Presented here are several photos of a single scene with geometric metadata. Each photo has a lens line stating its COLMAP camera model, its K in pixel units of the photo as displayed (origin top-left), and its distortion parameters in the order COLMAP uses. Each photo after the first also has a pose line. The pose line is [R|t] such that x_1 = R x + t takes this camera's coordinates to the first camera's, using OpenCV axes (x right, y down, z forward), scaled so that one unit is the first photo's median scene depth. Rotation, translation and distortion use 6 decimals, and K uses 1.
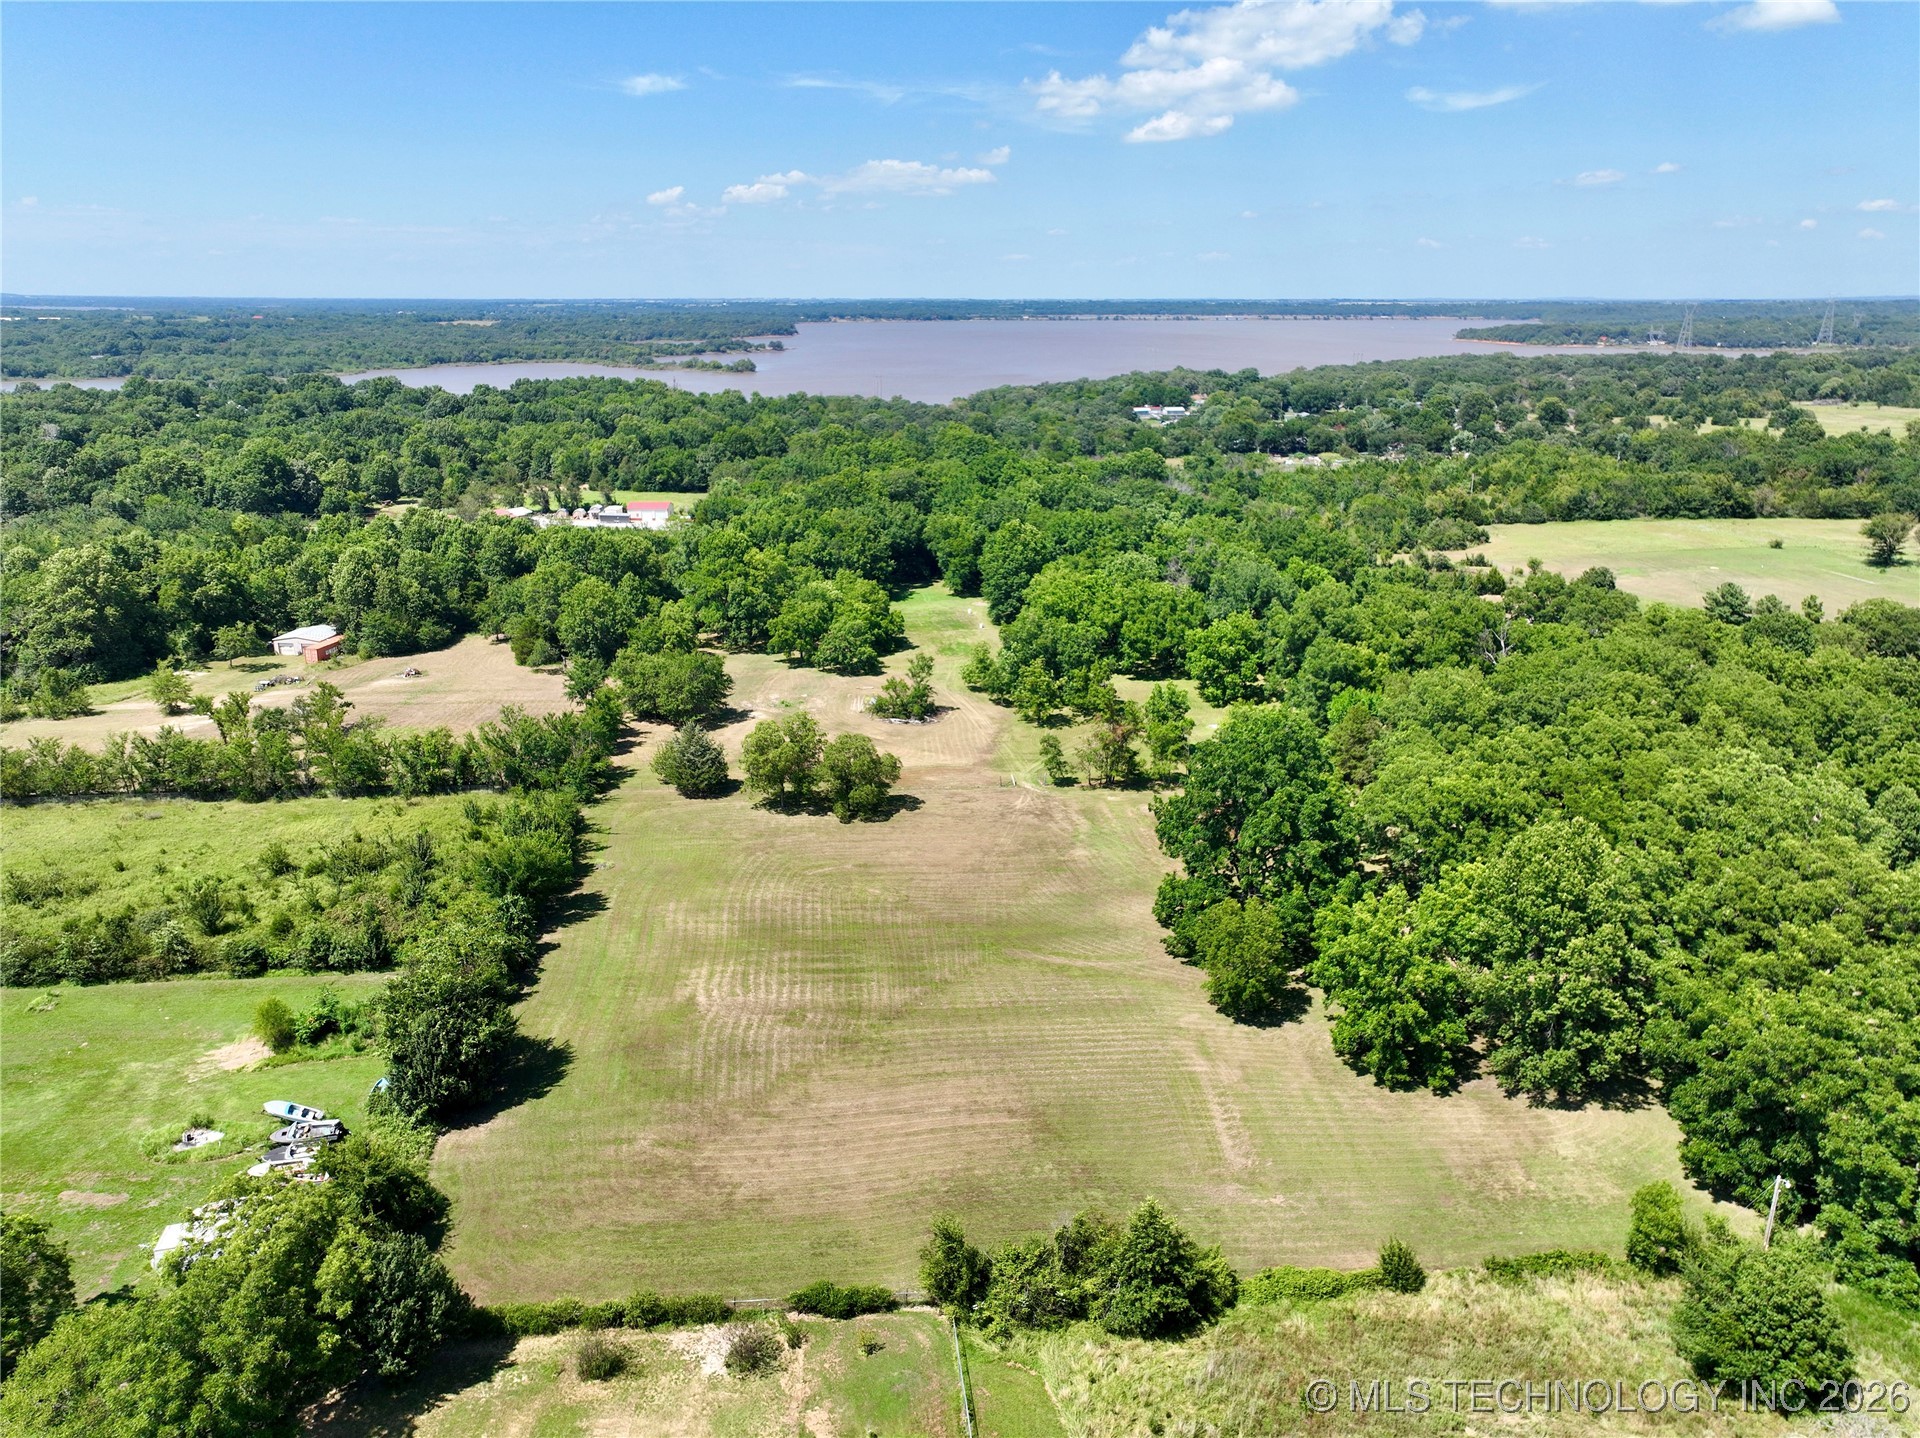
lens RADIAL K [[1349.9, 0, 958.5], [0, 1349.9, 717.9], [0, 0, 1]] dist [0.005550, 0.014490]
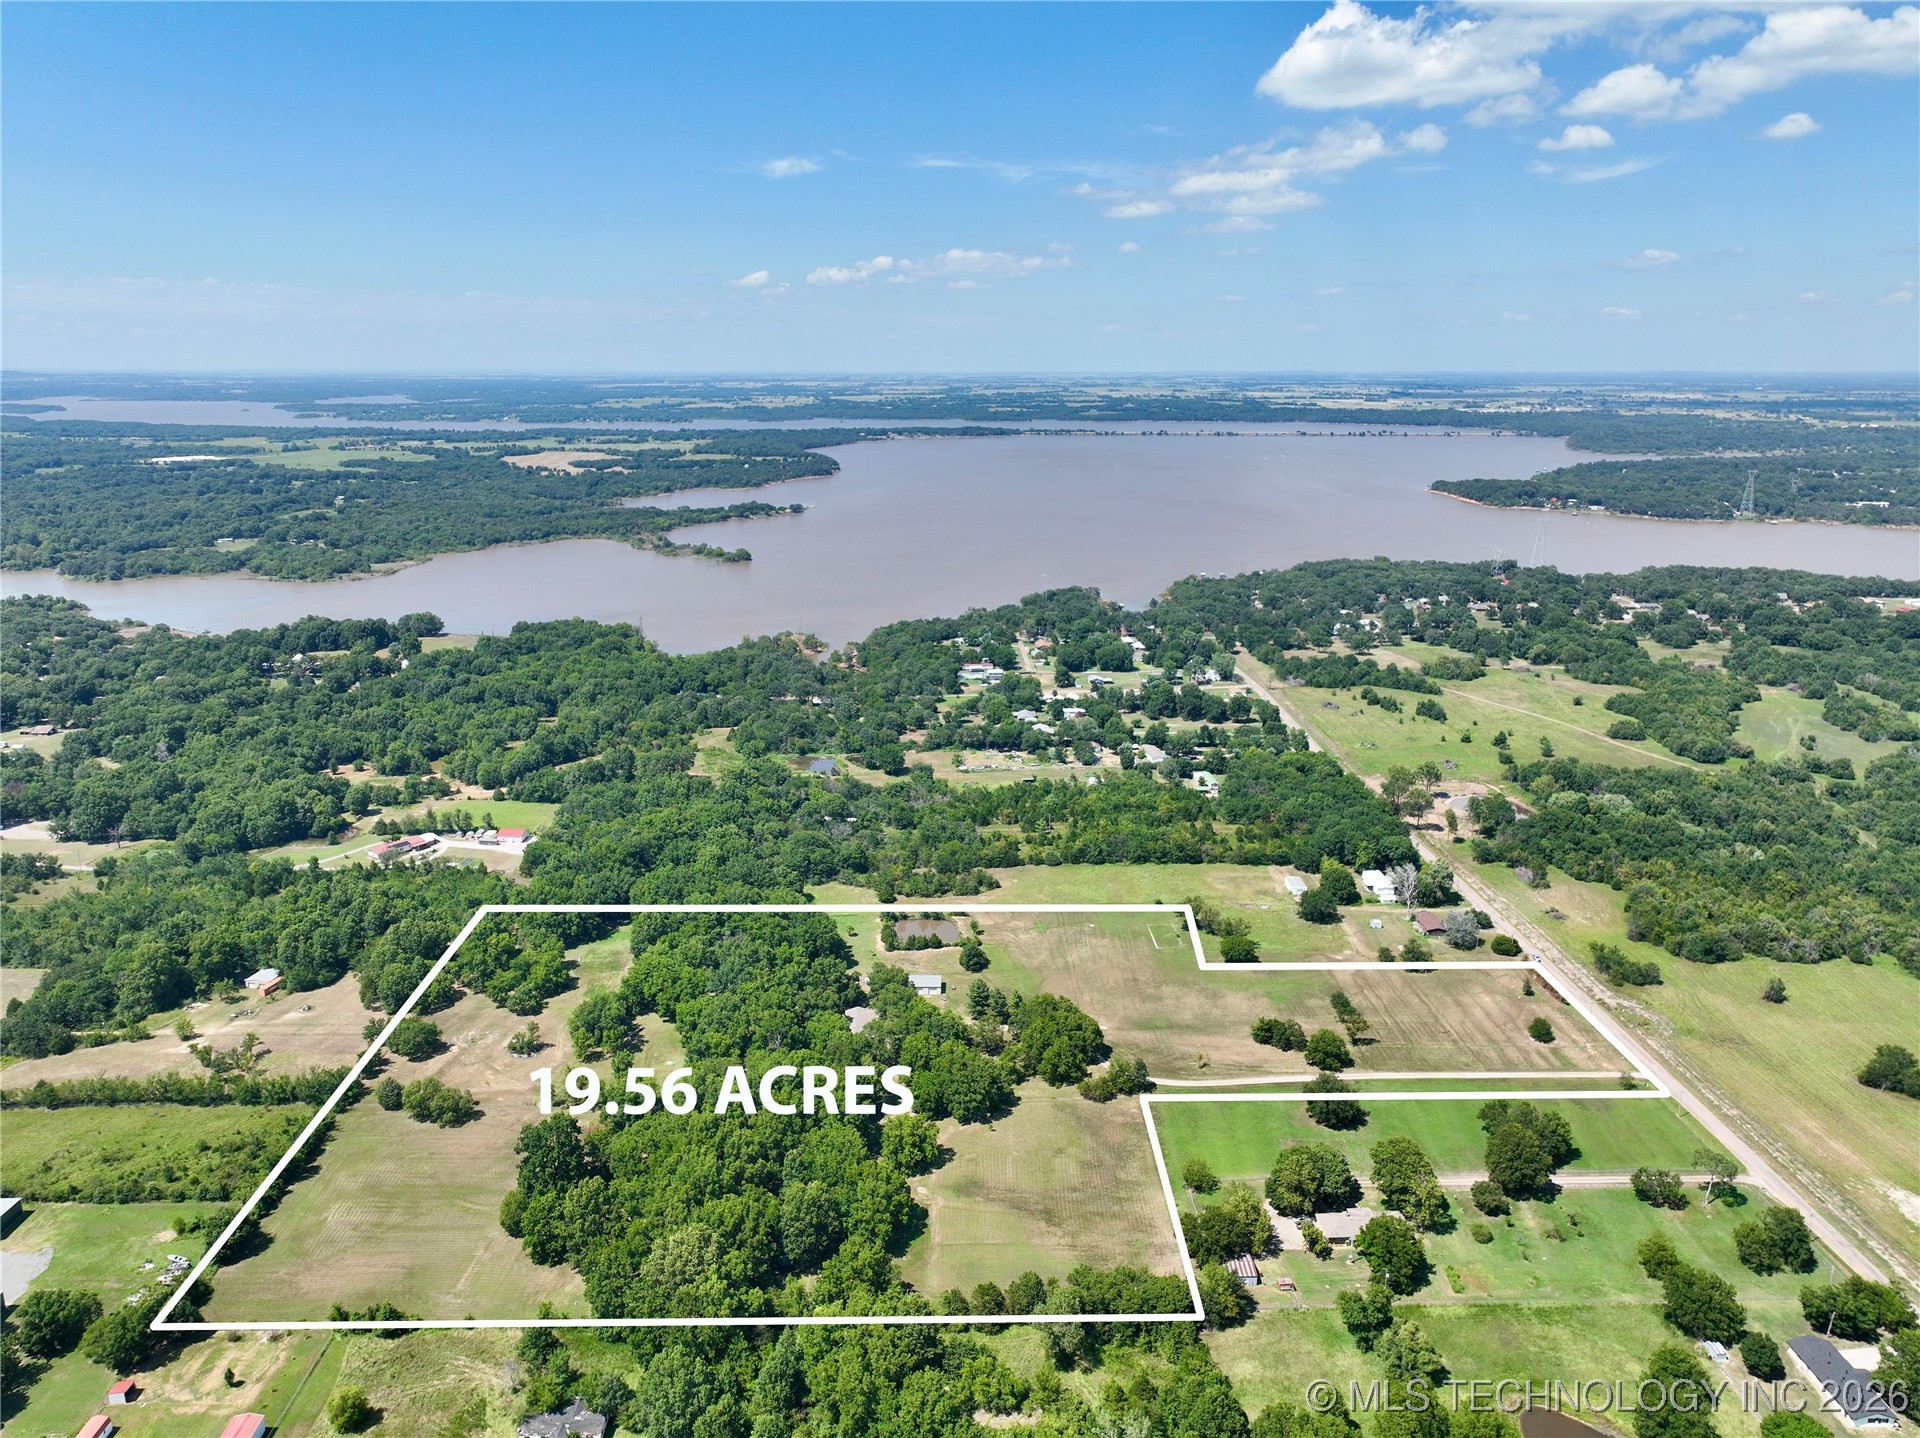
lens RADIAL K [[1349.9, 0, 962.7], [0, 1349.9, 720.0], [0, 0, 1]] dist [0.005550, 0.014490]
pose [[0.997316, 0.020761, -0.070207, 0.999622], [-0.023766, 0.998825, -0.042247, -0.569712], [0.069247, 0.043802, 0.996637, -1.362512]]
